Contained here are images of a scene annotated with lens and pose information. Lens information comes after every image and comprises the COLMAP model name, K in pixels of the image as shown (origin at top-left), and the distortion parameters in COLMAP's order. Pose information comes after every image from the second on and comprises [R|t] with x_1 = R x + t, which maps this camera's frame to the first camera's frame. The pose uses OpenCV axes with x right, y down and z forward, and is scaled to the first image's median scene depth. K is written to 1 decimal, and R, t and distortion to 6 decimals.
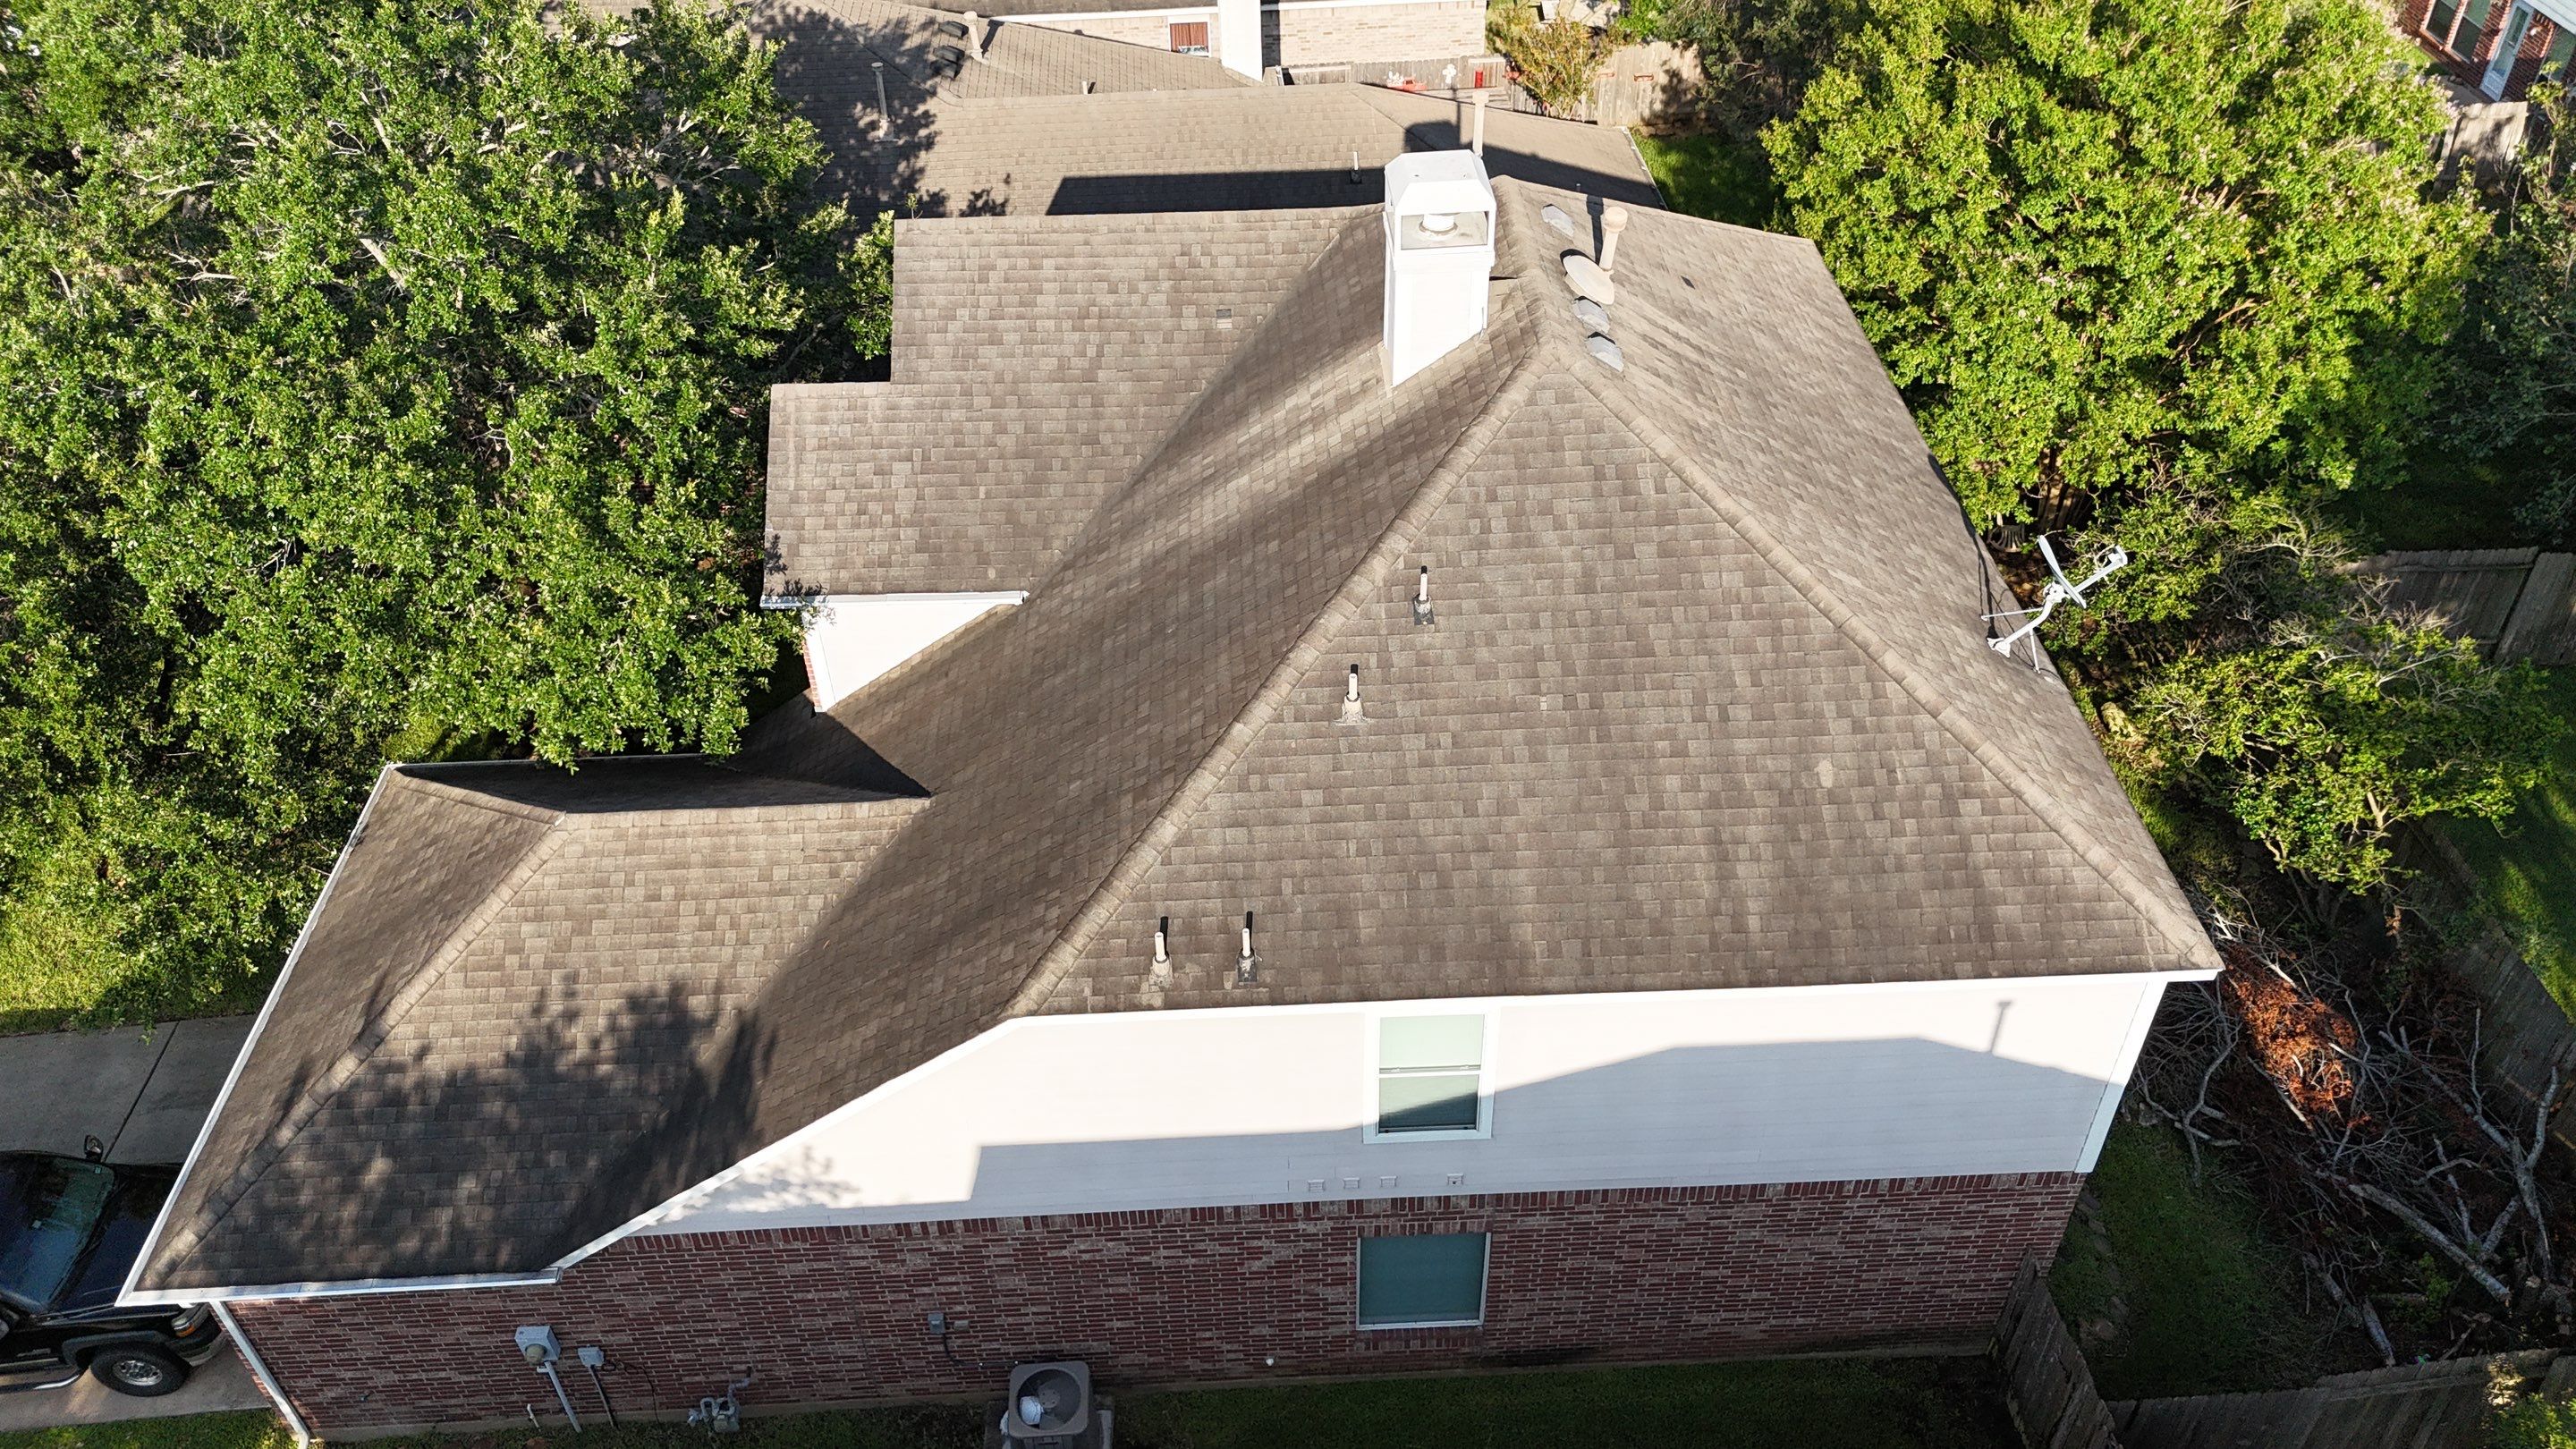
lens RADIAL K [[1893.1, 0, 1290.4], [0, 1893.1, 731.8], [0, 0, 1]] dist [0.074893, -0.076591]
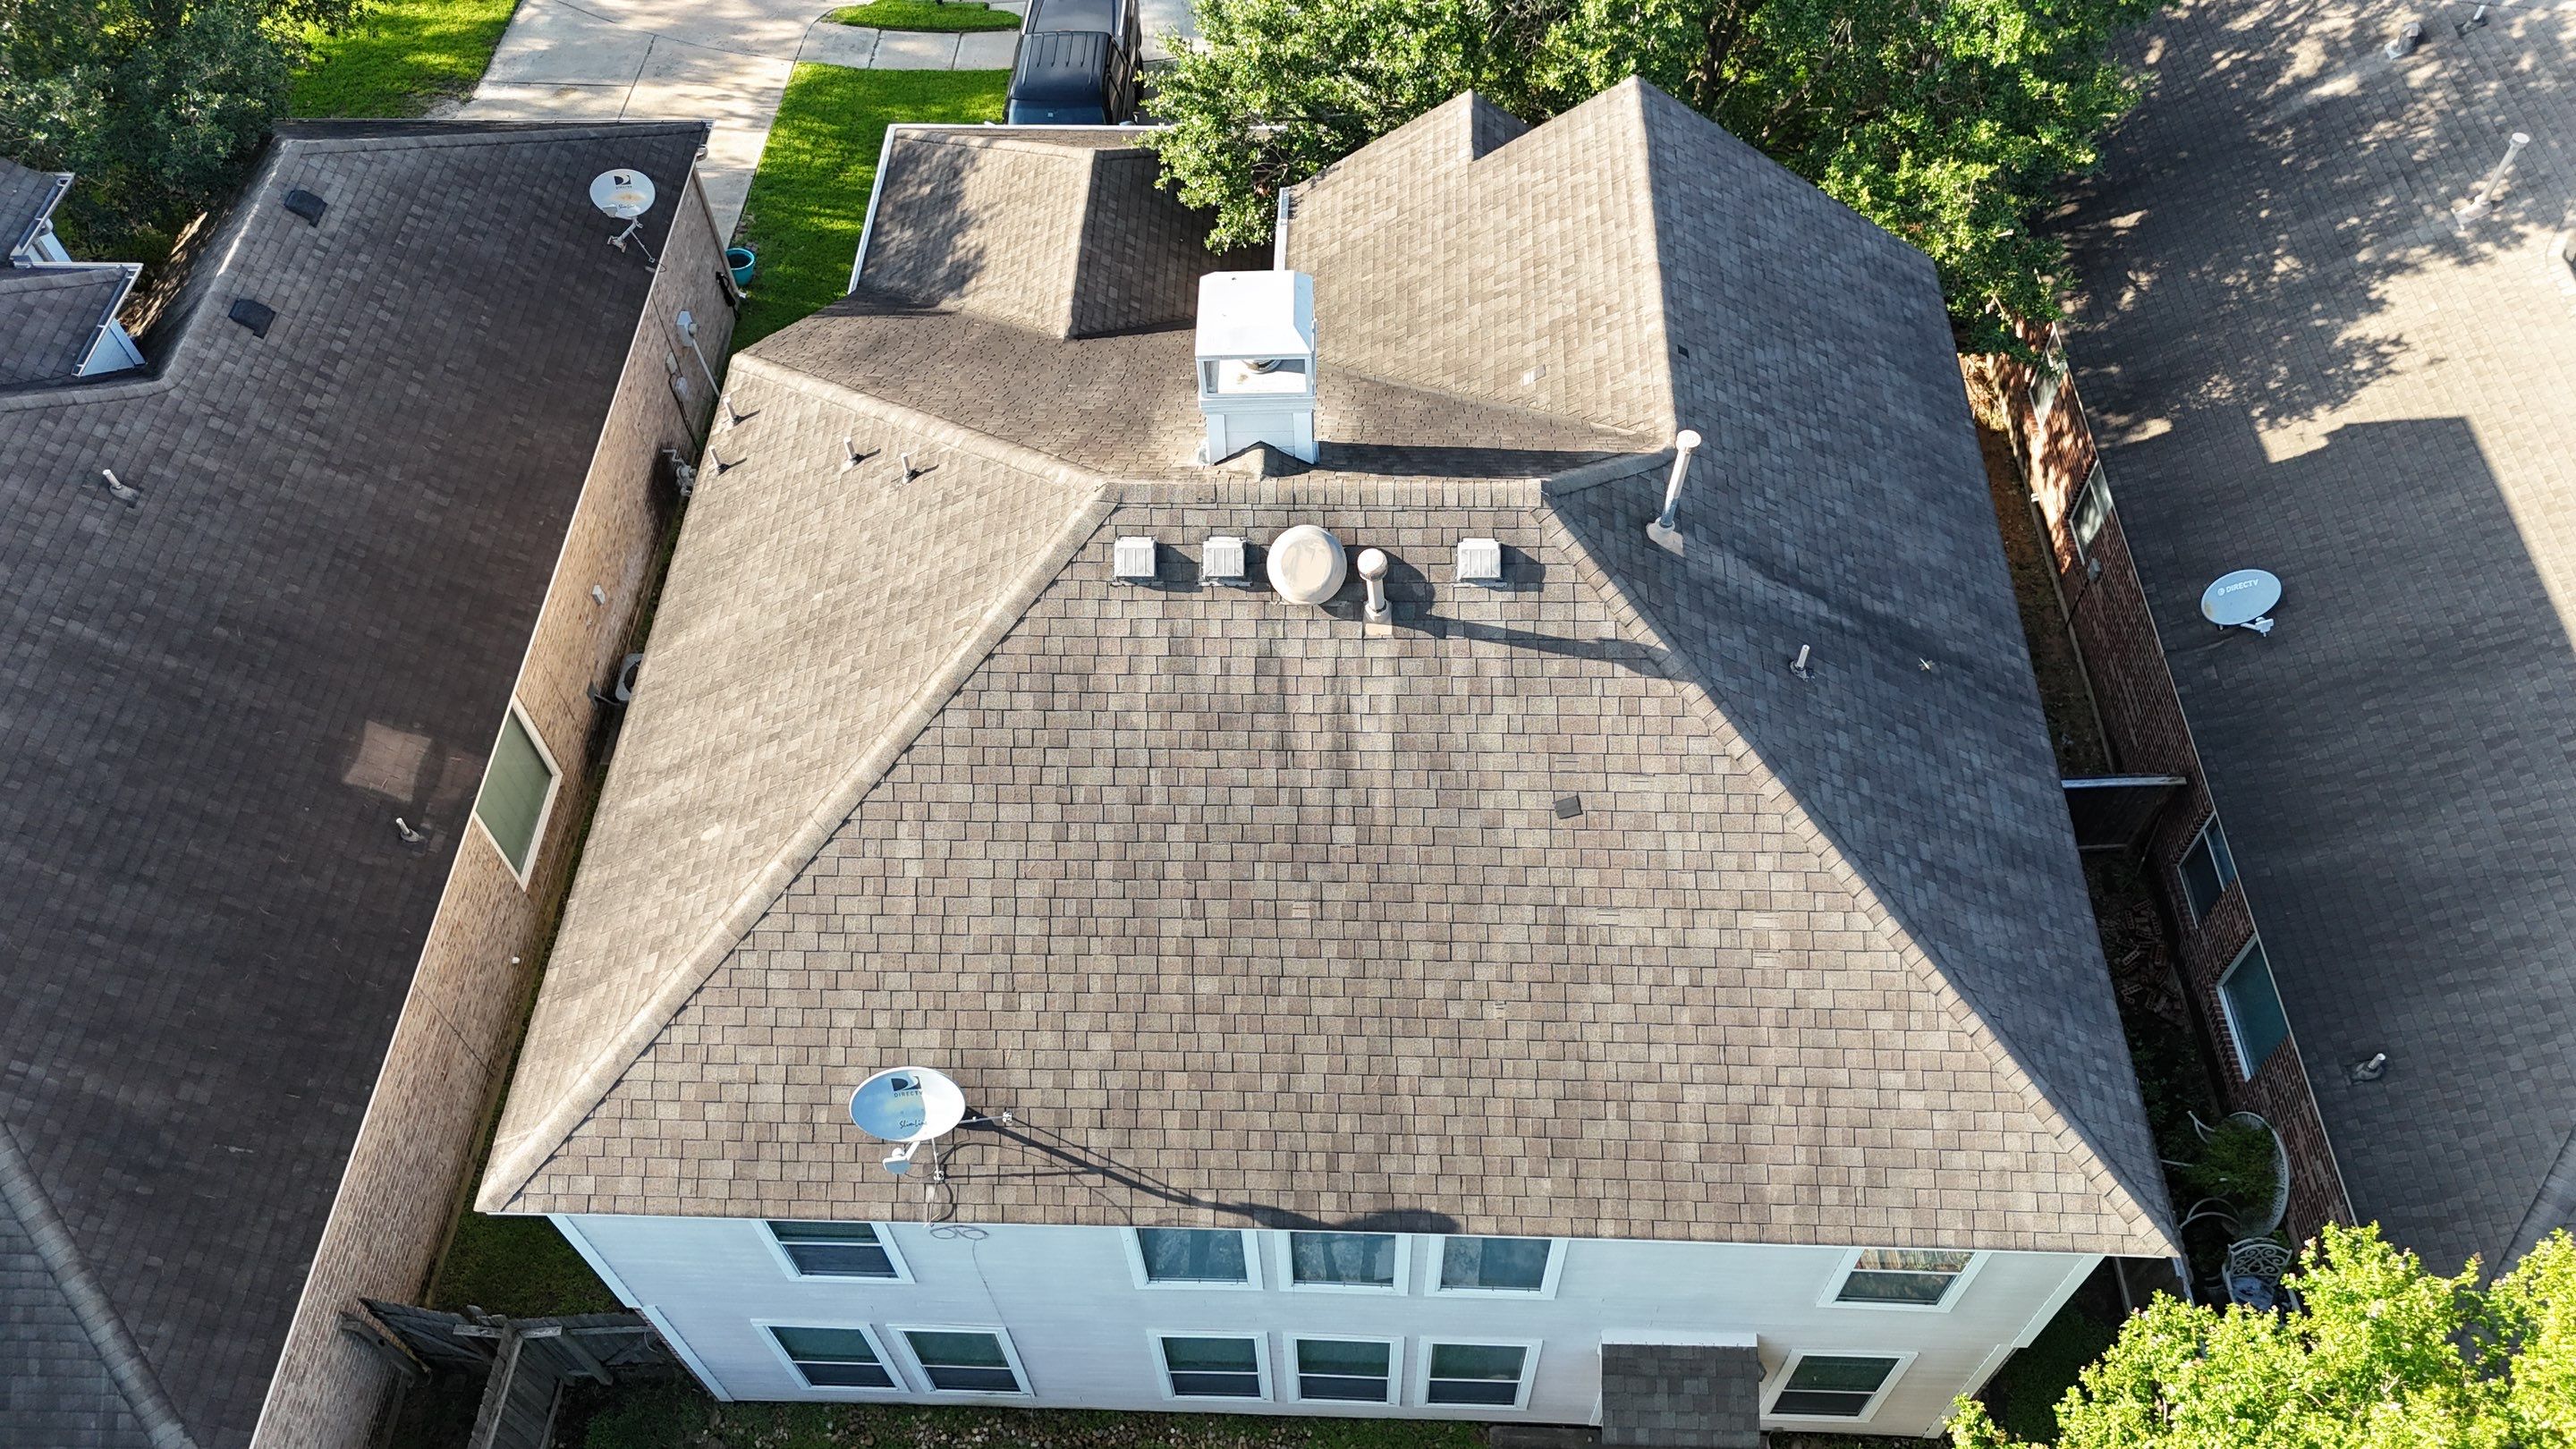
lens RADIAL K [[1893.1, 0, 1284.6], [0, 1893.1, 729.1], [0, 0, 1]] dist [0.074893, -0.076591]
pose [[-0.080349, 0.817012, -0.570996, 0.713373], [-0.618371, 0.408429, 0.671419, -0.784926], [0.781768, 0.407035, 0.472399, 0.663948]]
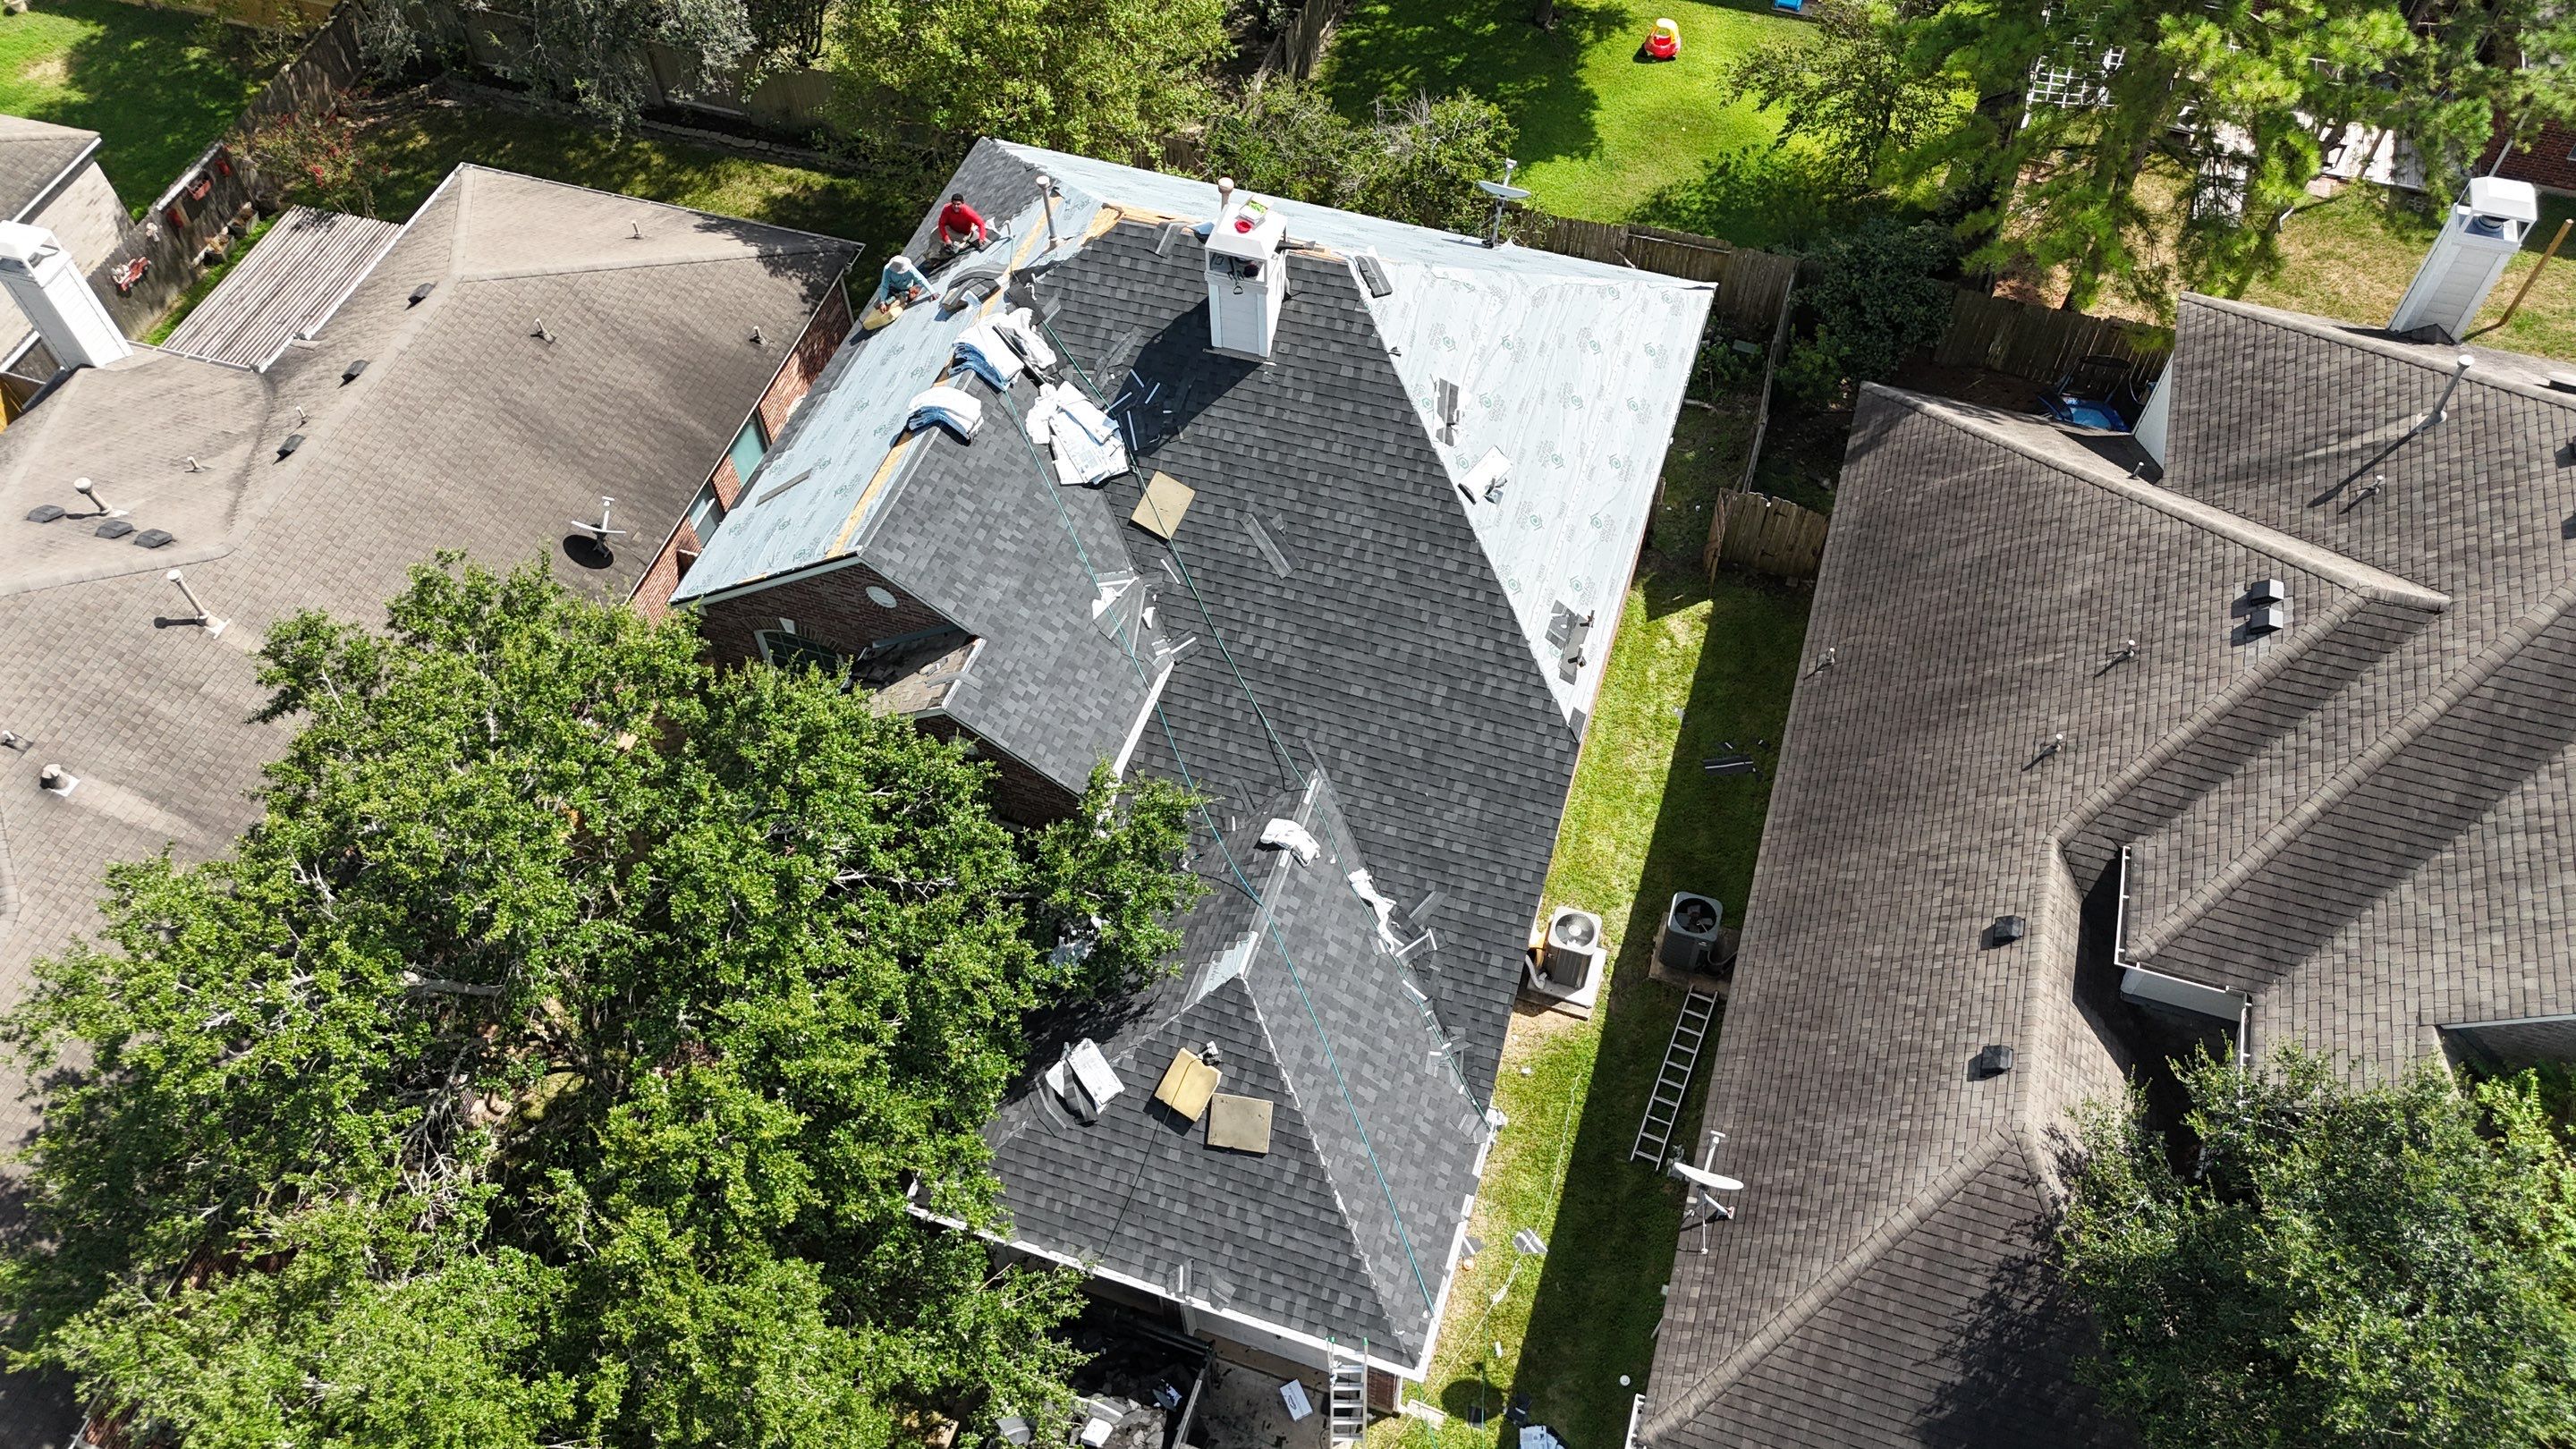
lens RADIAL K [[1893.1, 0, 1287.7], [0, 1893.1, 725.9], [0, 0, 1]] dist [0.074893, -0.076591]
pose [[0.352759, -0.747954, 0.562250, -1.031351], [0.606135, 0.640424, 0.471655, -0.714058], [-0.712855, 0.174419, 0.679276, 0.018454]]
